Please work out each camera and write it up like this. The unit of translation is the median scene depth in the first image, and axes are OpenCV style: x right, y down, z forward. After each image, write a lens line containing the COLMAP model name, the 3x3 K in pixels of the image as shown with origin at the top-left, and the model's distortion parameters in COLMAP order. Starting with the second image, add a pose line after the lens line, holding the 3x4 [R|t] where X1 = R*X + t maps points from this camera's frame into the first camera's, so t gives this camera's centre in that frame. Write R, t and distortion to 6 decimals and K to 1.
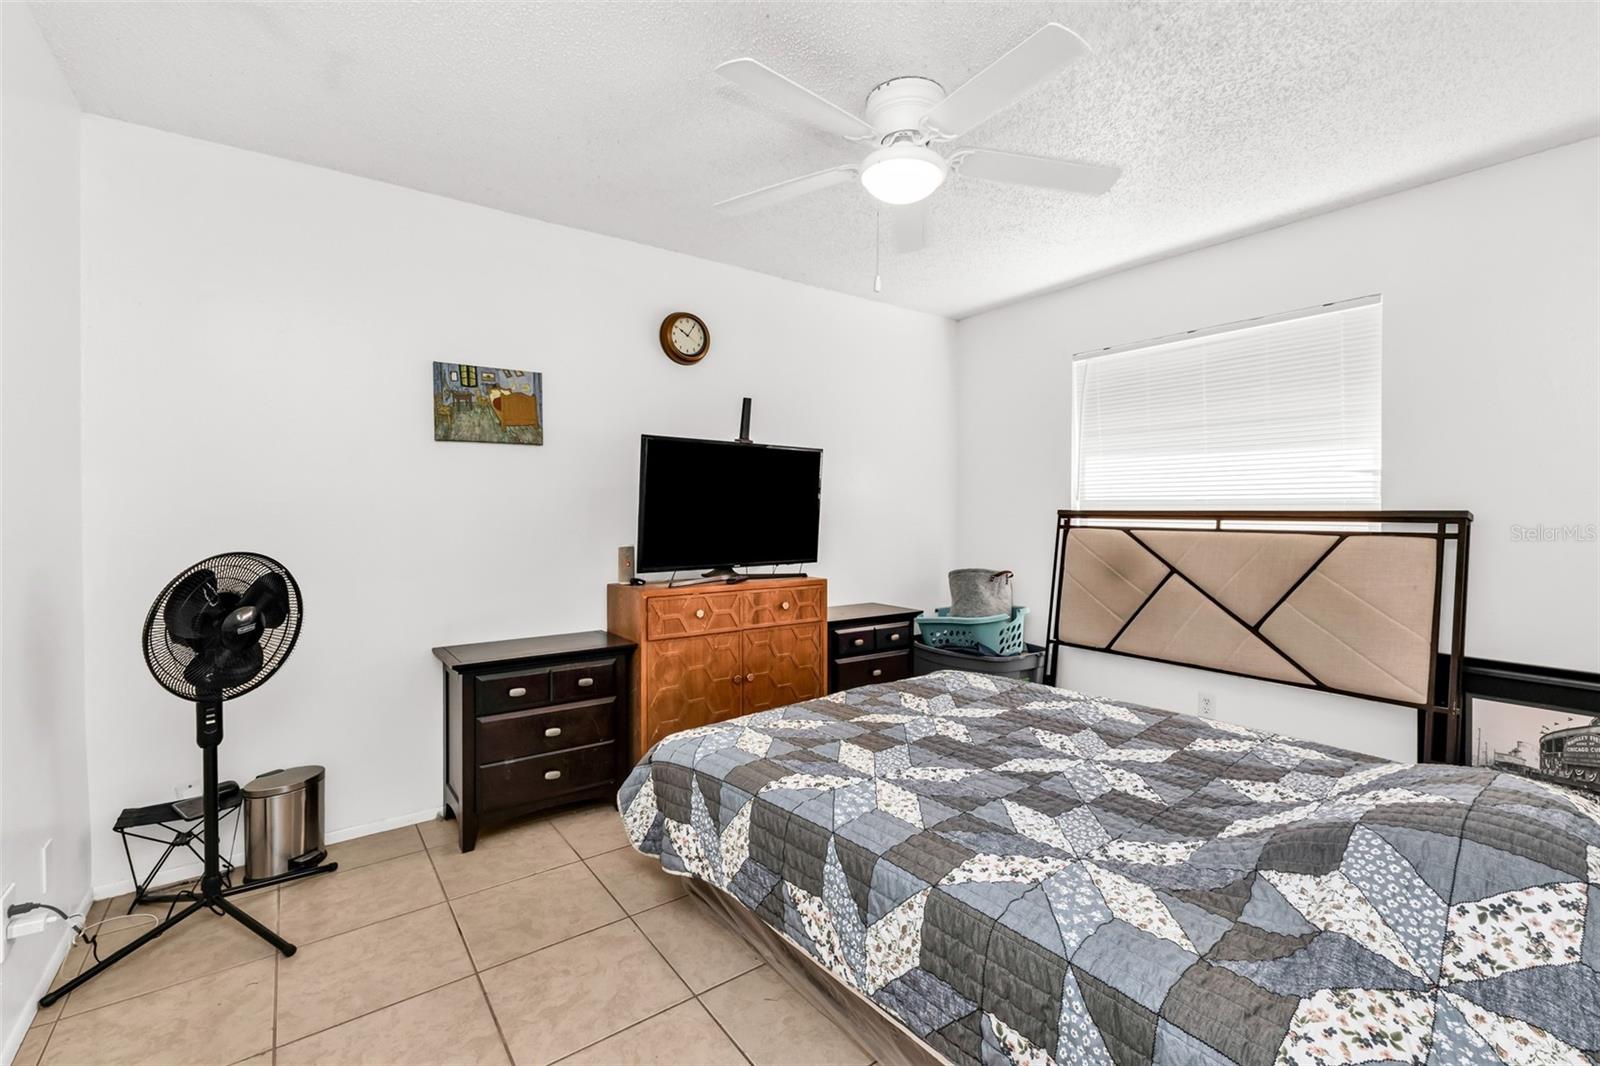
lens RADIAL K [[696.9, 0, 802.4], [0, 696.9, 511.3], [0, 0, 1]] dist [0.010622, -0.000155]
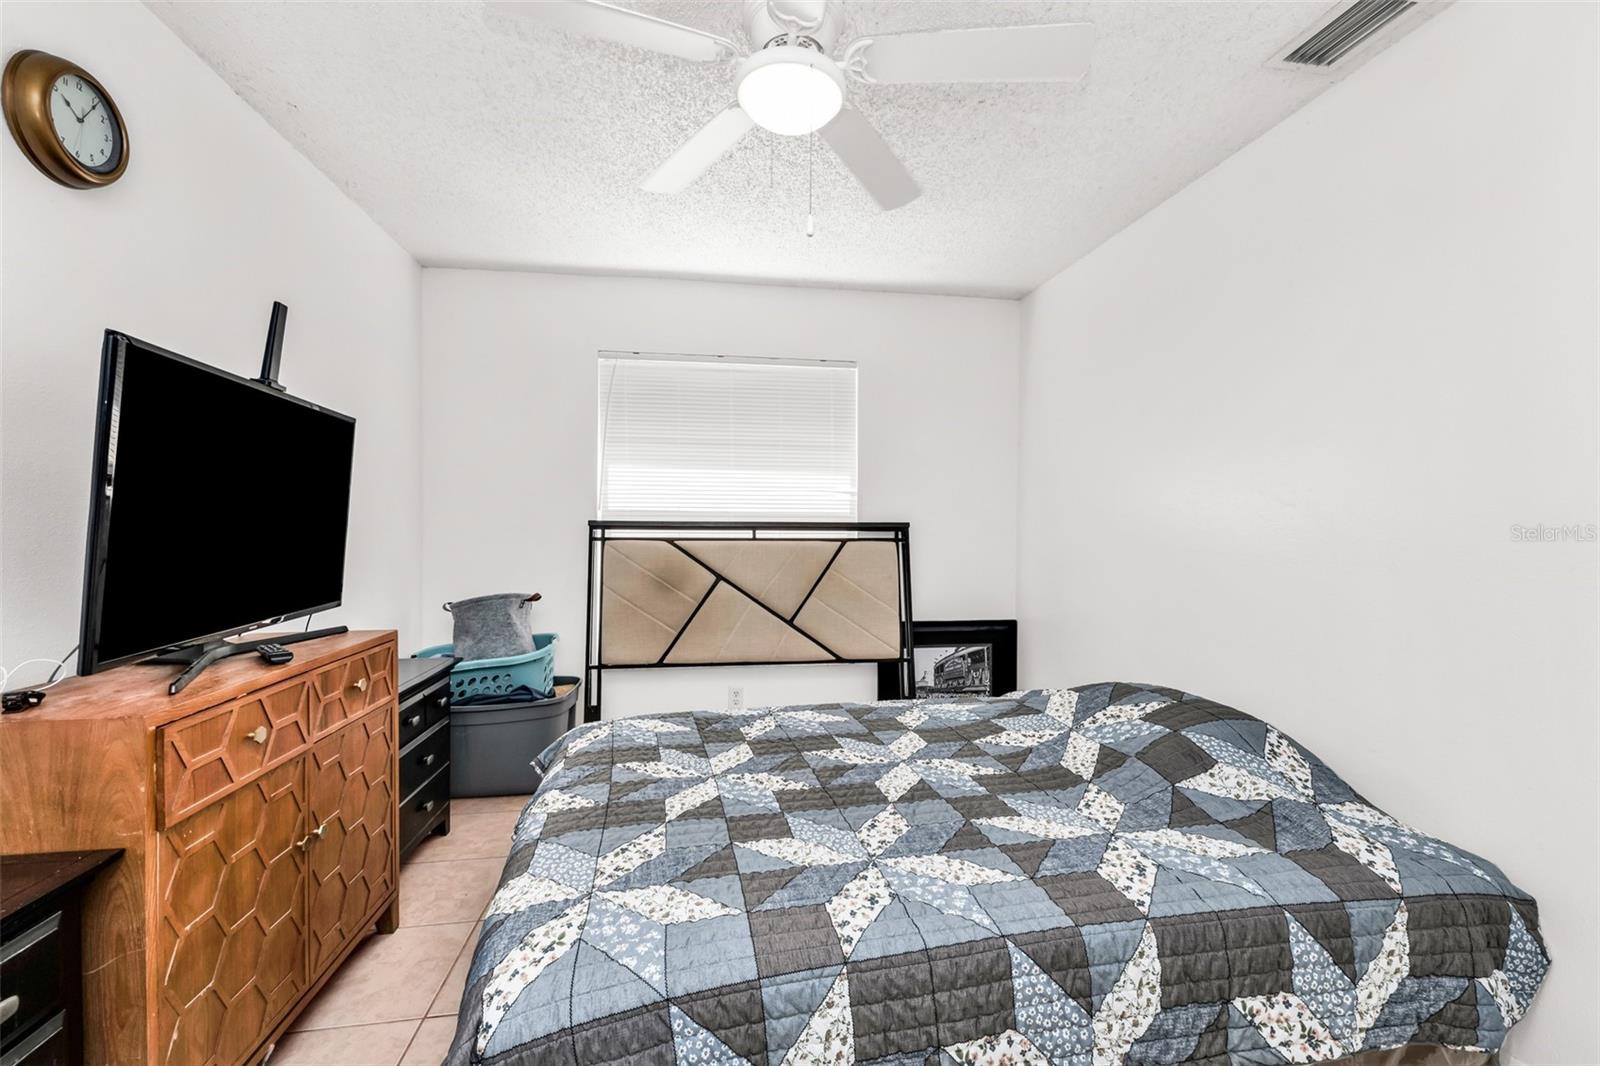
lens RADIAL K [[695.3, 0, 807.9], [0, 695.3, 528.0], [0, 0, 1]] dist [0.010595, -0.000387]
pose [[0.465098, -0.004742, 0.885247, -0.408222], [-0.003462, 0.999968, 0.007176, 0.000766], [-0.885253, -0.006403, 0.465066, 0.459072]]
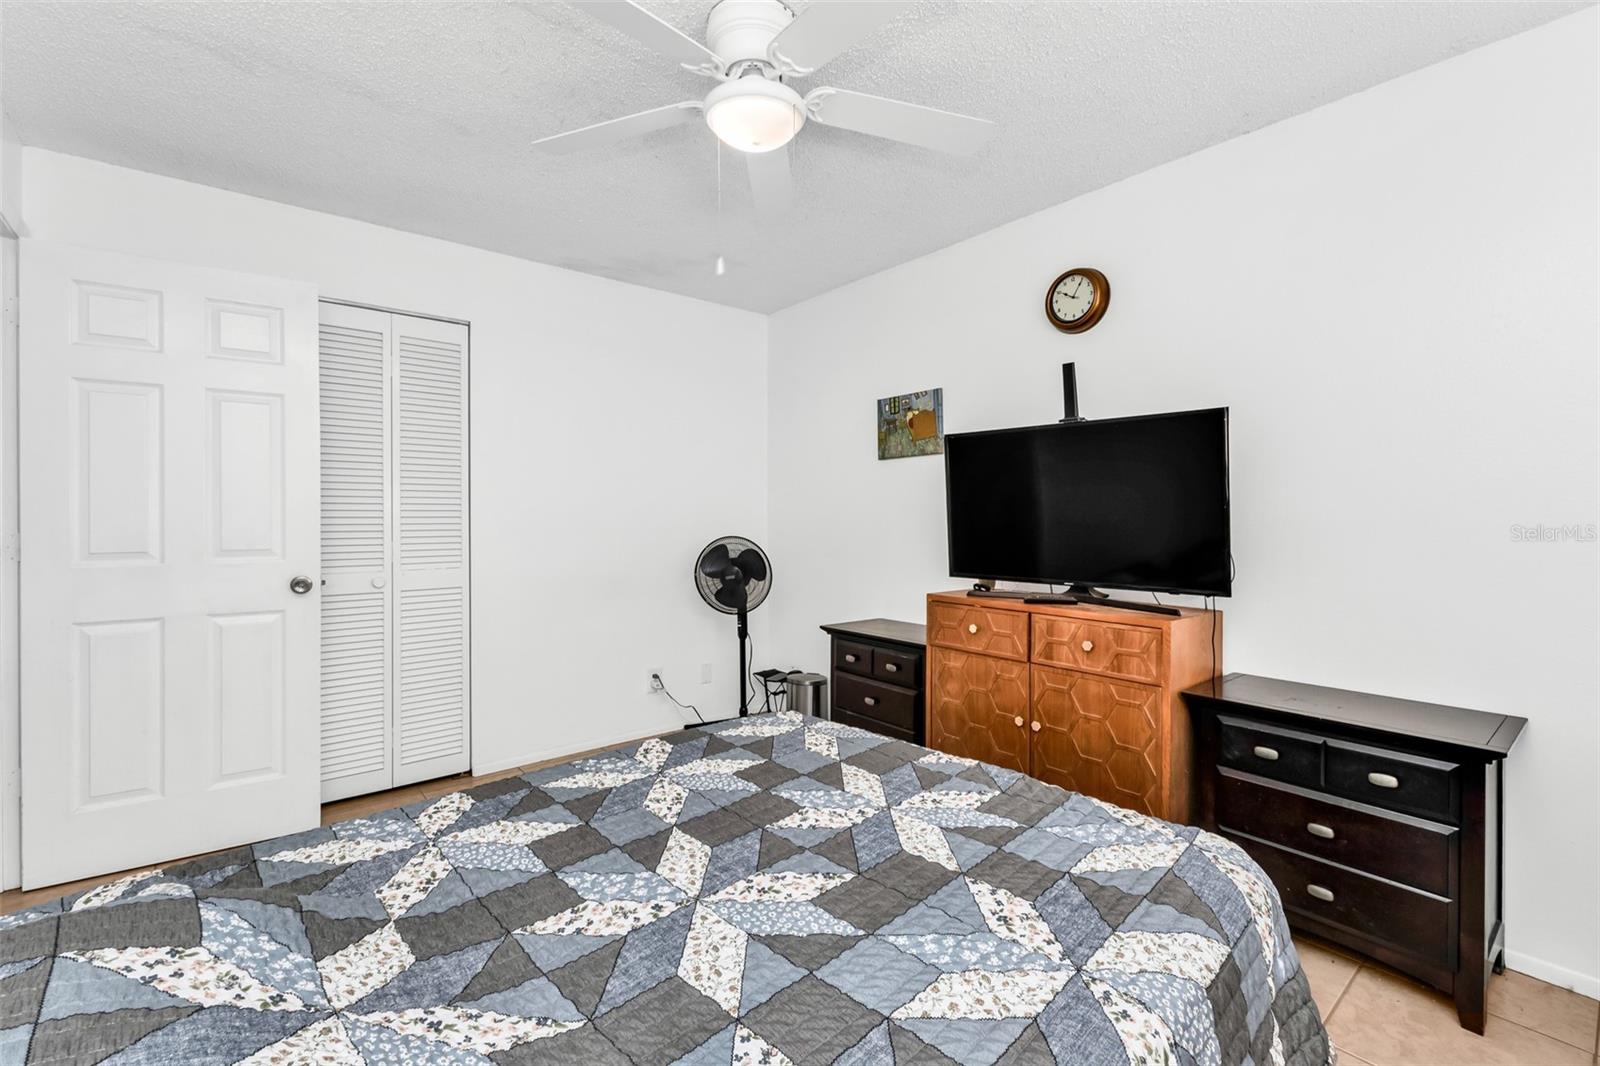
lens RADIAL K [[695.3, 0, 807.9], [0, 695.3, 528.0], [0, 0, 1]] dist [0.010595, -0.000387]
pose [[0.061969, 0.019551, -0.997887, 0.745314], [0.004614, 0.999792, 0.019875, 0.000152], [0.998067, -0.005836, 0.061865, 0.758230]]
